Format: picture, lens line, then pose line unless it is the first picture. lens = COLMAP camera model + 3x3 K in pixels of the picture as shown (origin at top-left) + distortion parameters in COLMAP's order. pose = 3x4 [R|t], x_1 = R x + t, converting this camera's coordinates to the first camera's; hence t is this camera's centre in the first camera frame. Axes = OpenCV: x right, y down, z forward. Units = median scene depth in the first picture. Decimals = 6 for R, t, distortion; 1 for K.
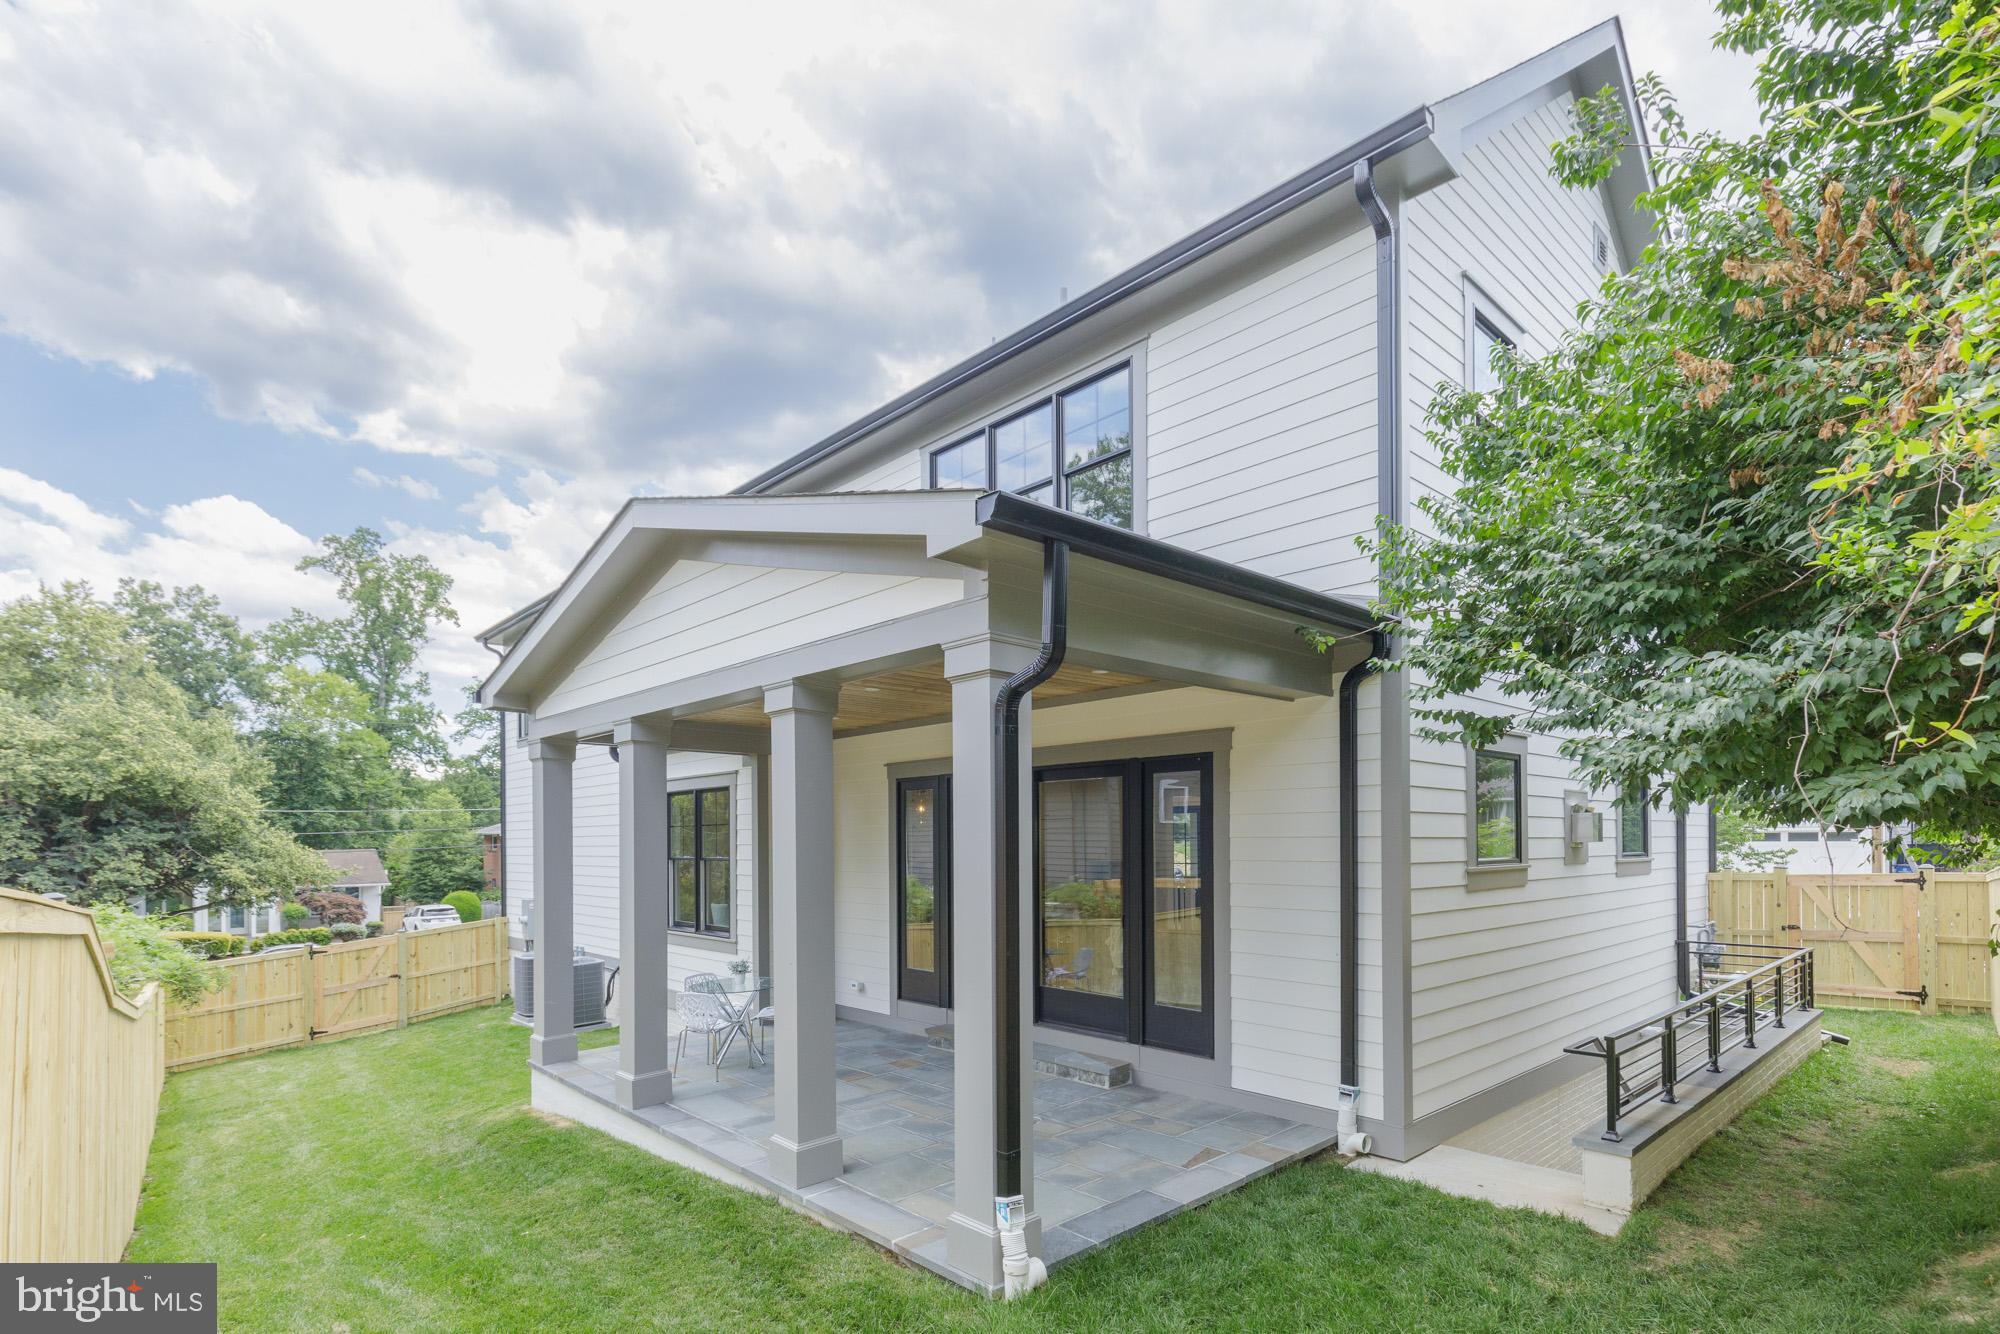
lens RADIAL K [[933.0, 0, 1018.2], [0, 933.0, 815.9], [0, 0, 1]] dist [0.002097, 0.000395]
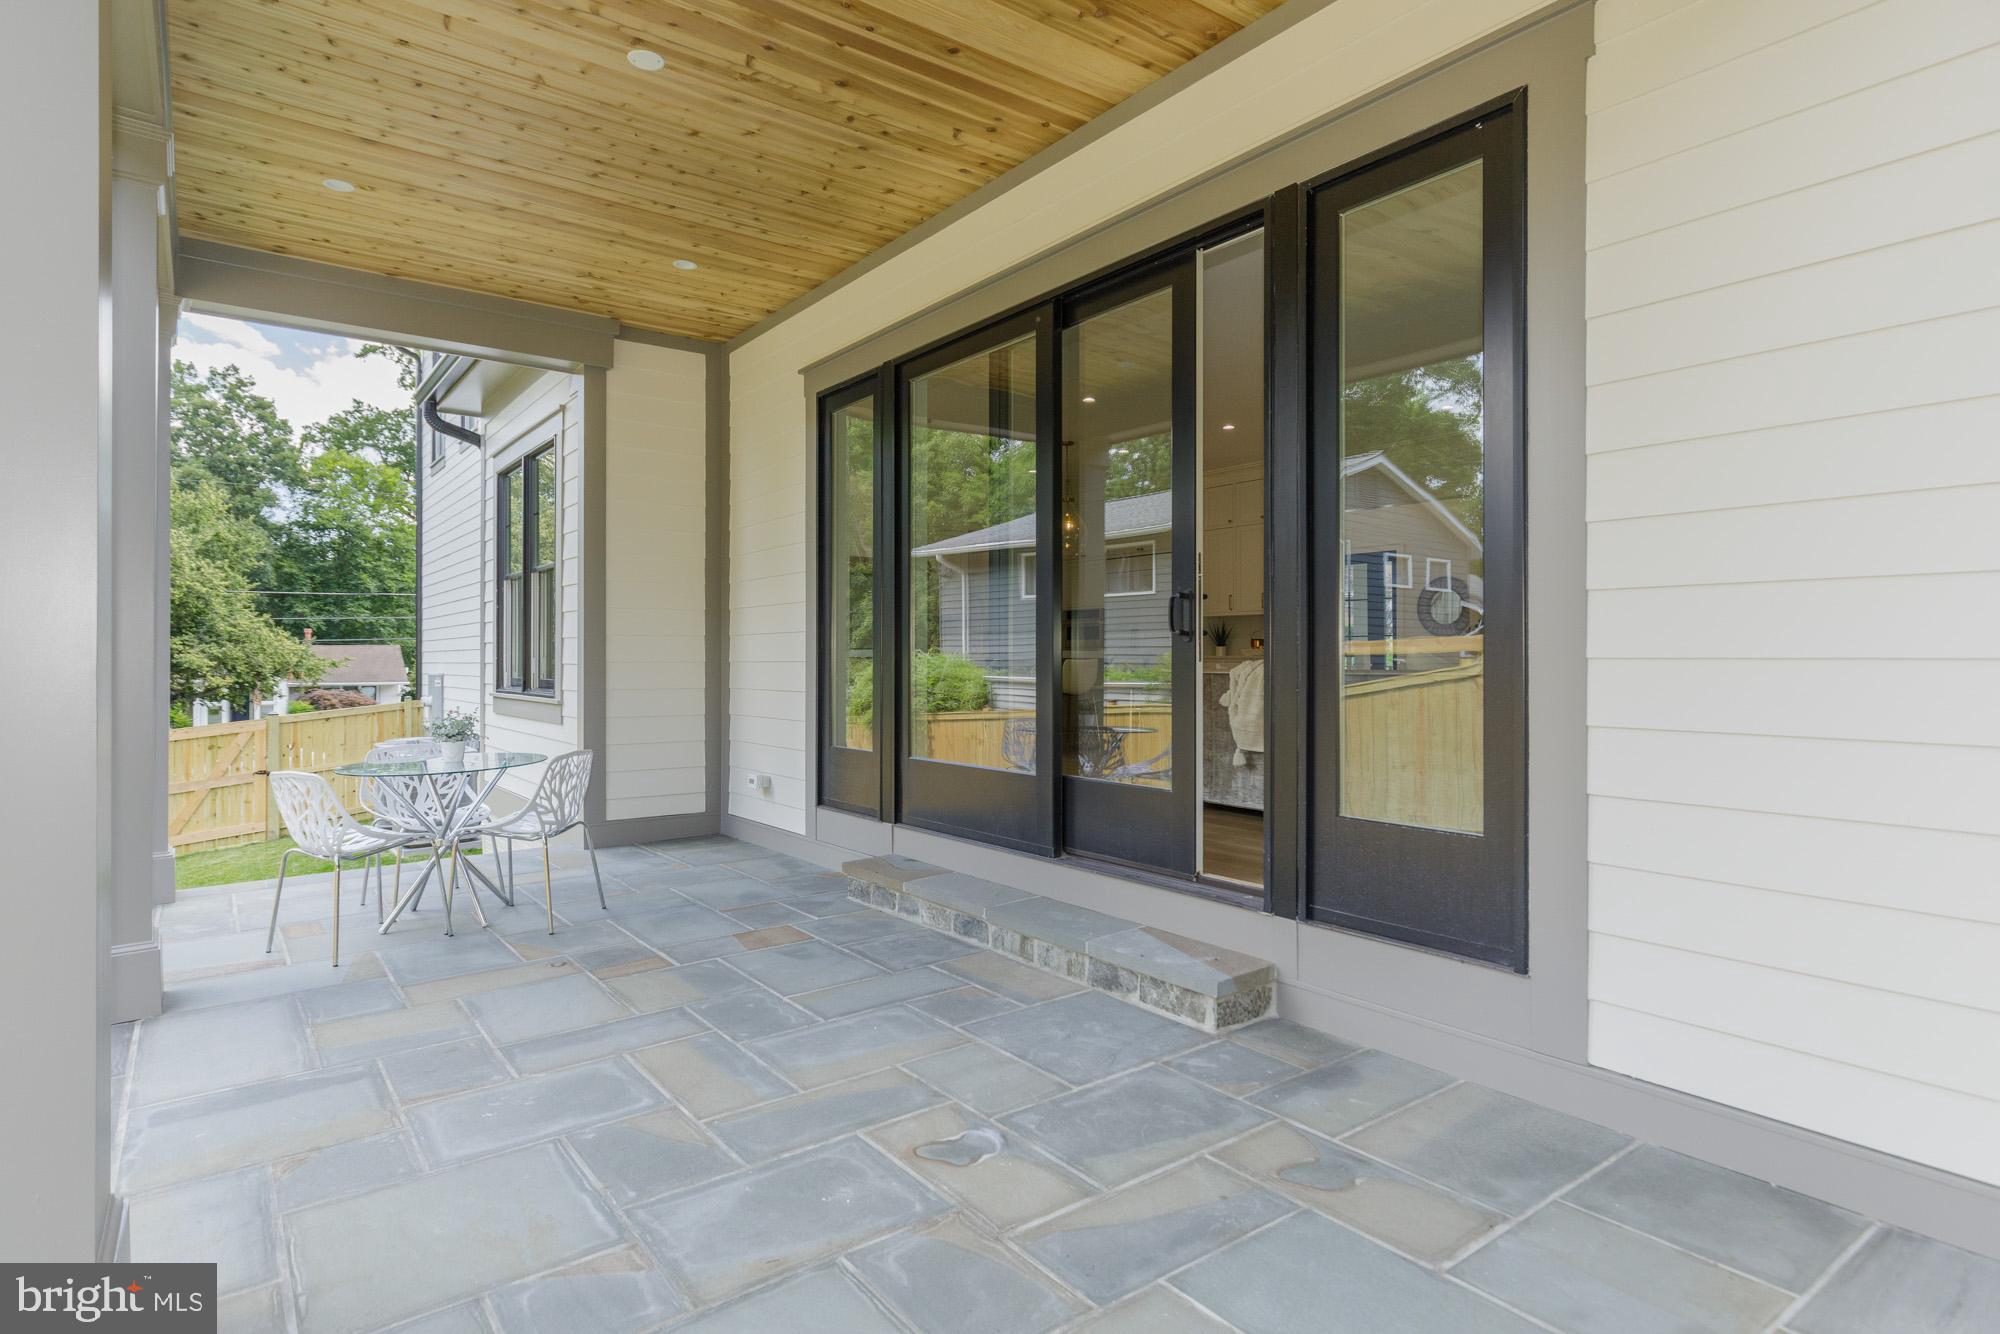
lens RADIAL K [[1038.2, 0, 1000.0], [0, 1038.2, 667.0], [0, 0, 1]] dist [-0.010136, -0.000279]
pose [[0.991658, 0.002109, -0.128880, 0.018045], [0.002870, 0.999257, 0.038430, 0.035529], [0.128865, -0.038480, 0.990915, 0.161273]]
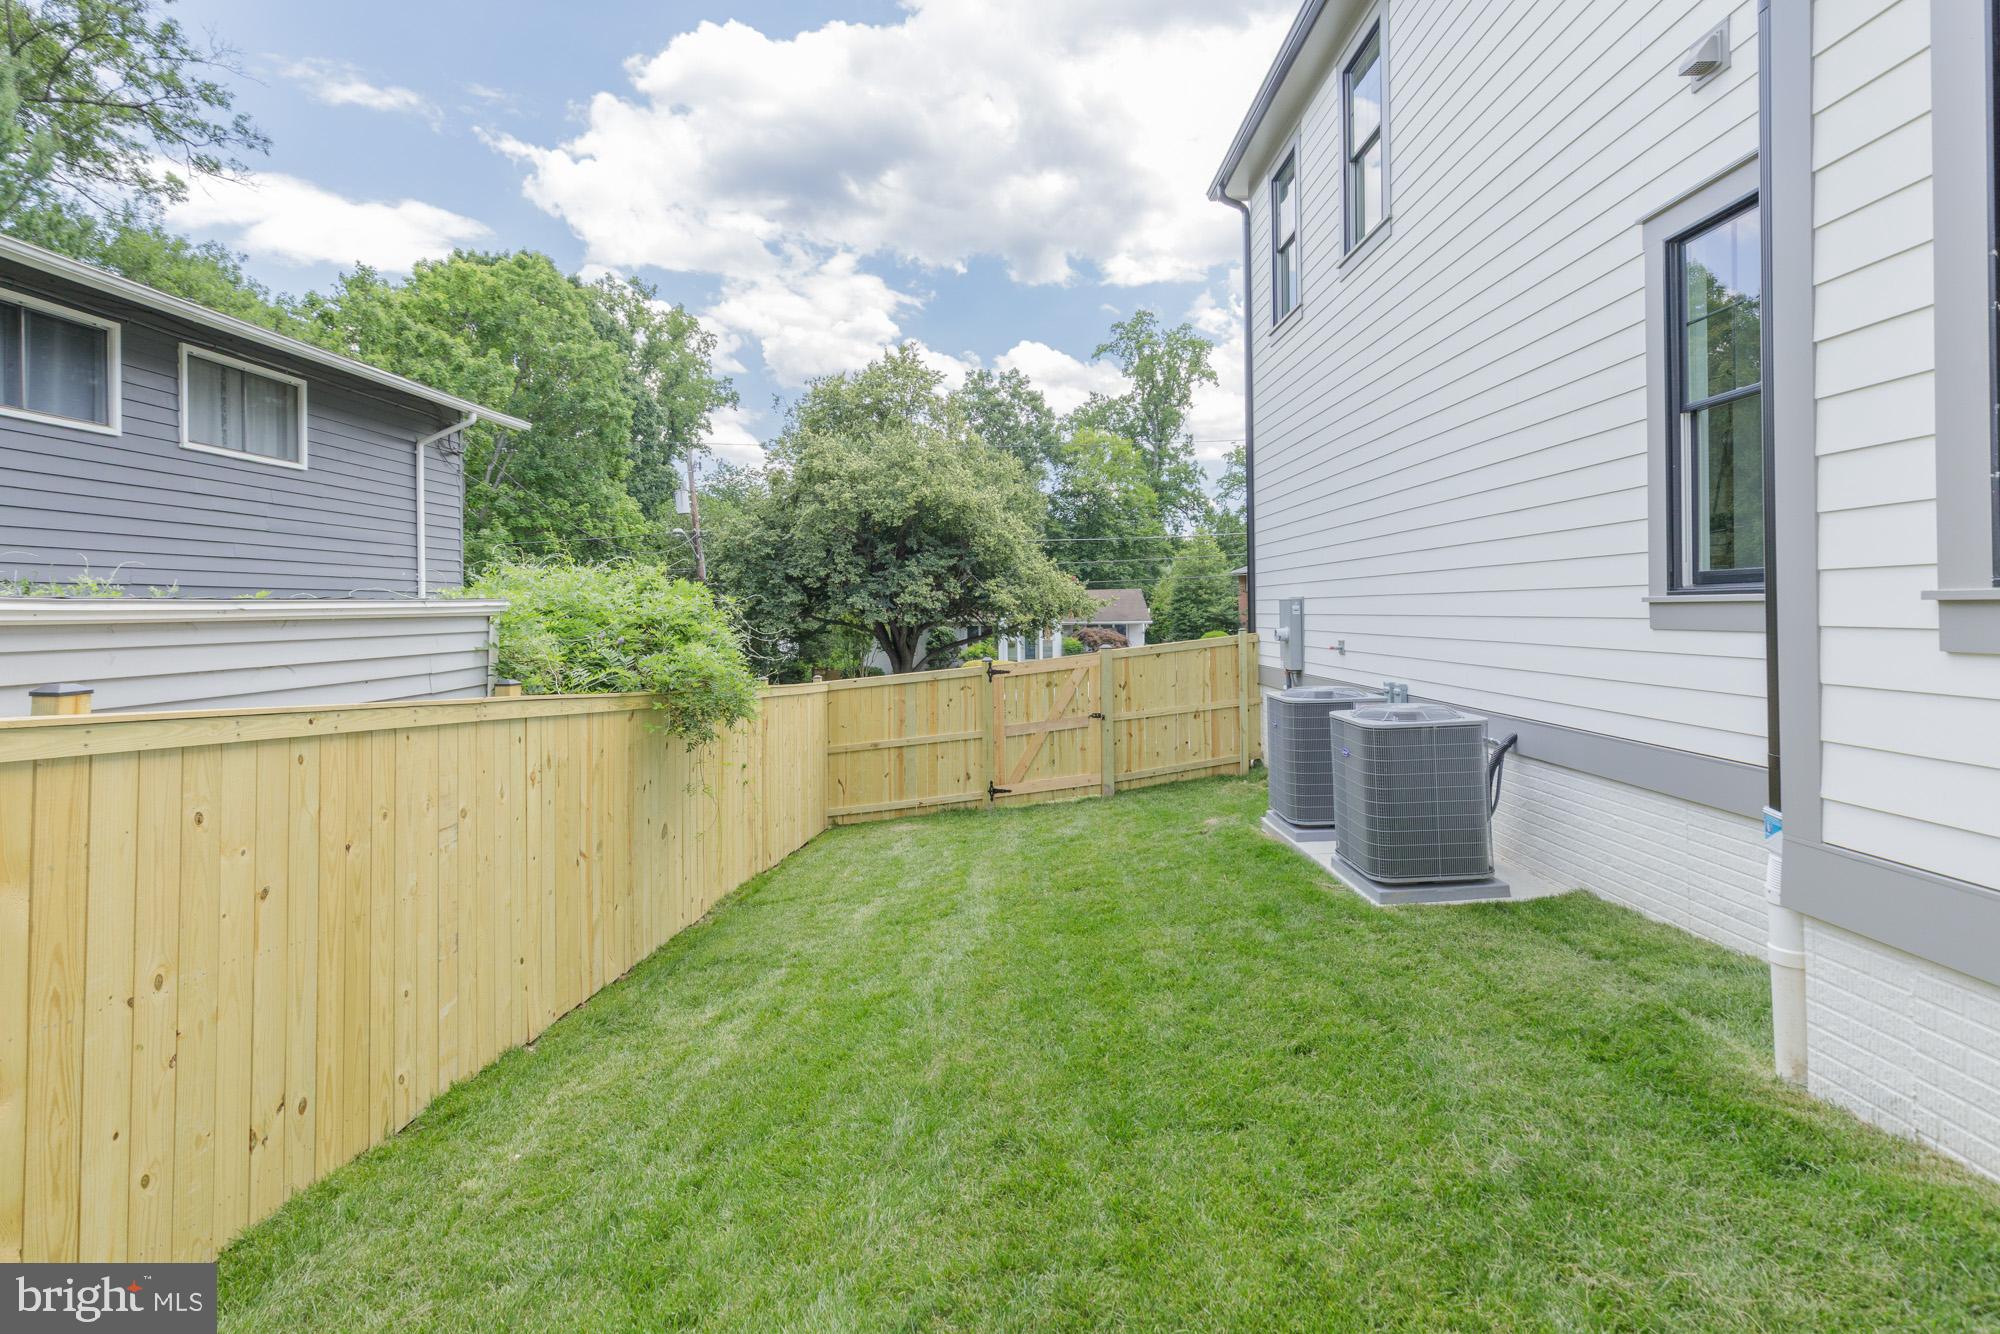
lens RADIAL K [[921.6, 0, 986.2], [0, 921.6, 663.8], [0, 0, 1]] dist [0.015891, -0.000113]
pose [[0.703233, 0.035085, -0.710093, -0.171257], [0.033109, 0.996082, 0.082004, 0.051315], [0.710188, -0.081179, 0.699316, 0.318202]]
